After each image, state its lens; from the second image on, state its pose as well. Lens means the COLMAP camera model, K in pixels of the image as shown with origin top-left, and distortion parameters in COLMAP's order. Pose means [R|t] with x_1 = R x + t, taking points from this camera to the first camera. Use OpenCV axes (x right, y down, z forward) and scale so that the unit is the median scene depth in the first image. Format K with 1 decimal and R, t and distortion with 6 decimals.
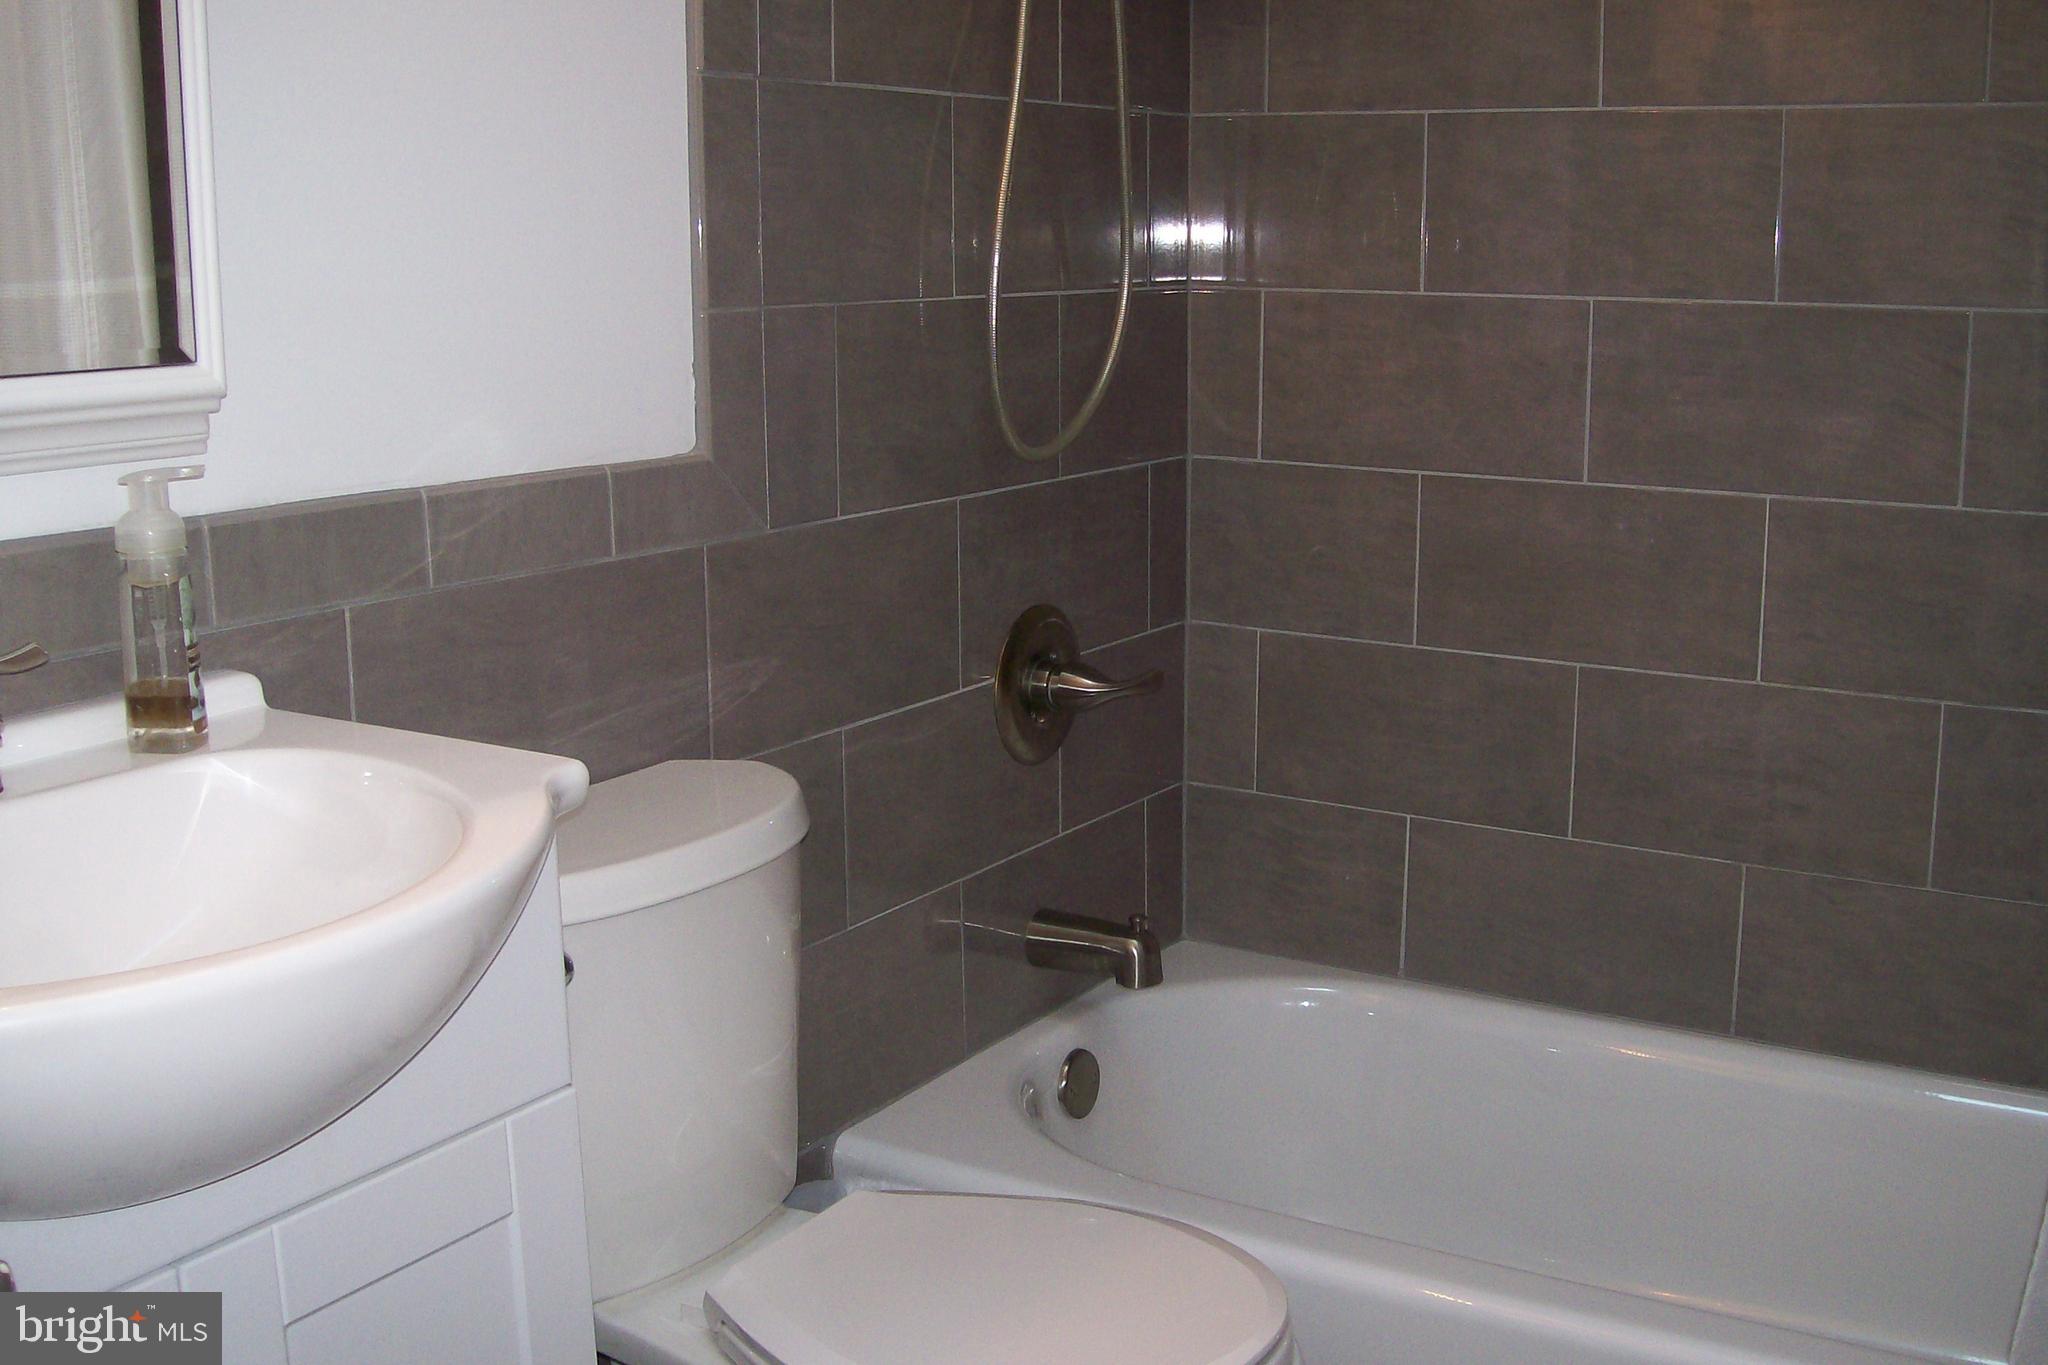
lens RADIAL K [[2213.3, 0, 1029.9], [0, 2213.3, 659.7], [0, 0, 1]] dist [-0.172001, 0.110879]
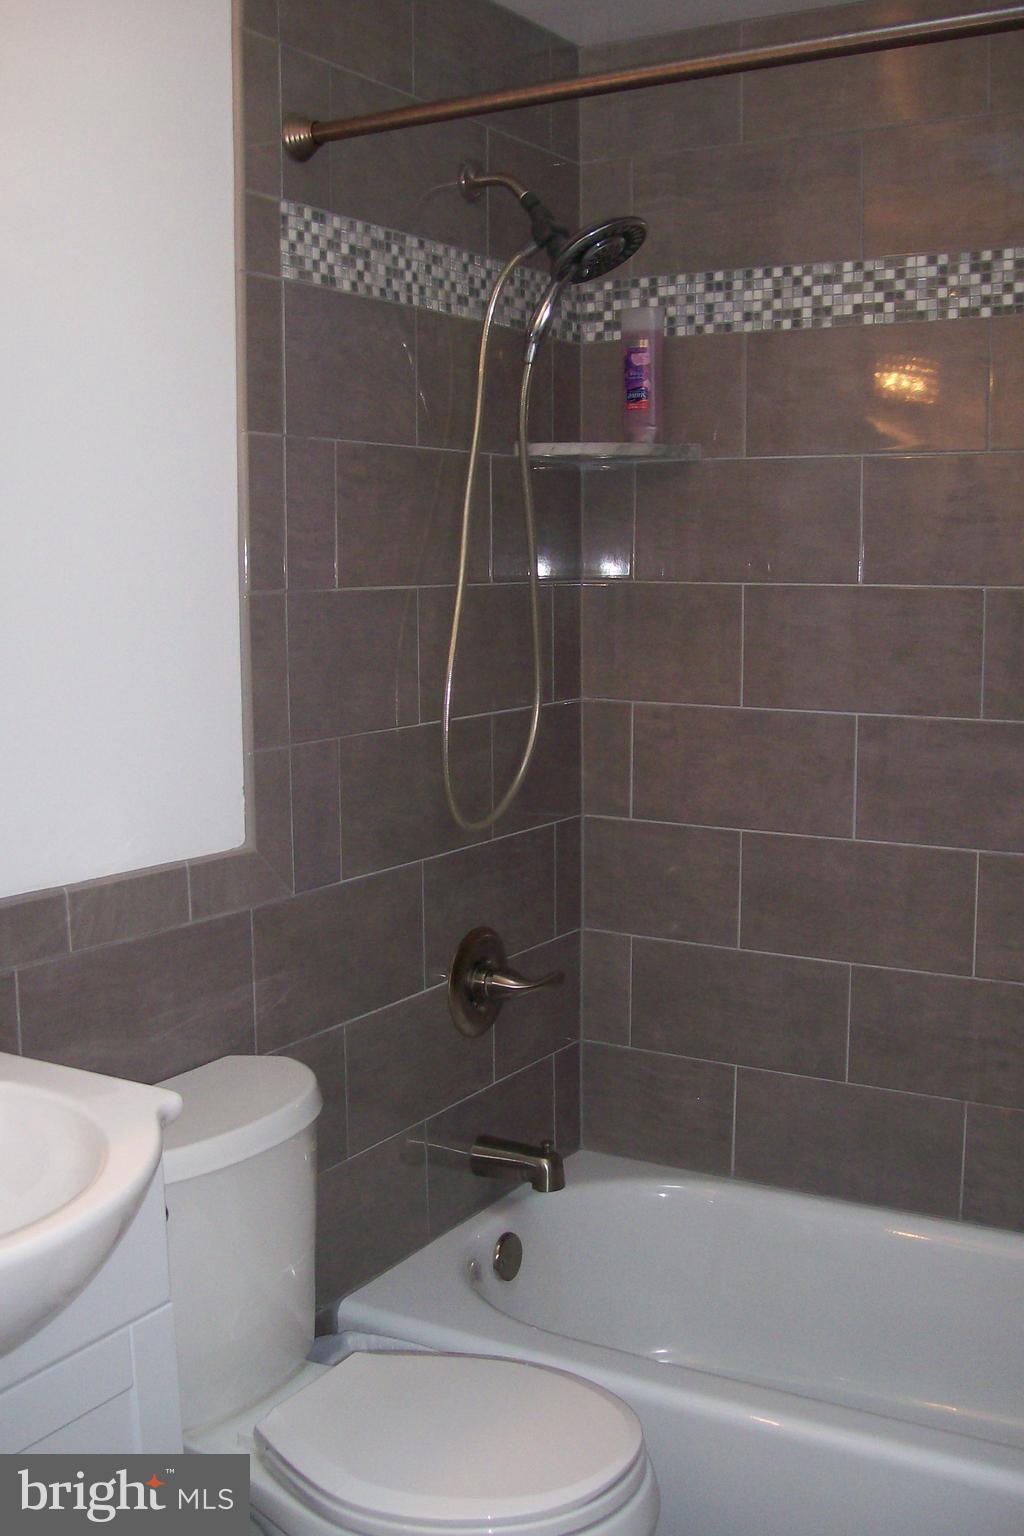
lens RADIAL K [[1660.0, 0, 512.0], [0, 1660.0, 768.0], [0, 0, 1]] dist [-0.172001, 0.110879]
pose [[0.999798, -0.003258, 0.019845, 0.004926], [0.004531, 0.997913, -0.064409, -0.059506], [-0.019594, 0.064486, 0.997726, -0.093714]]
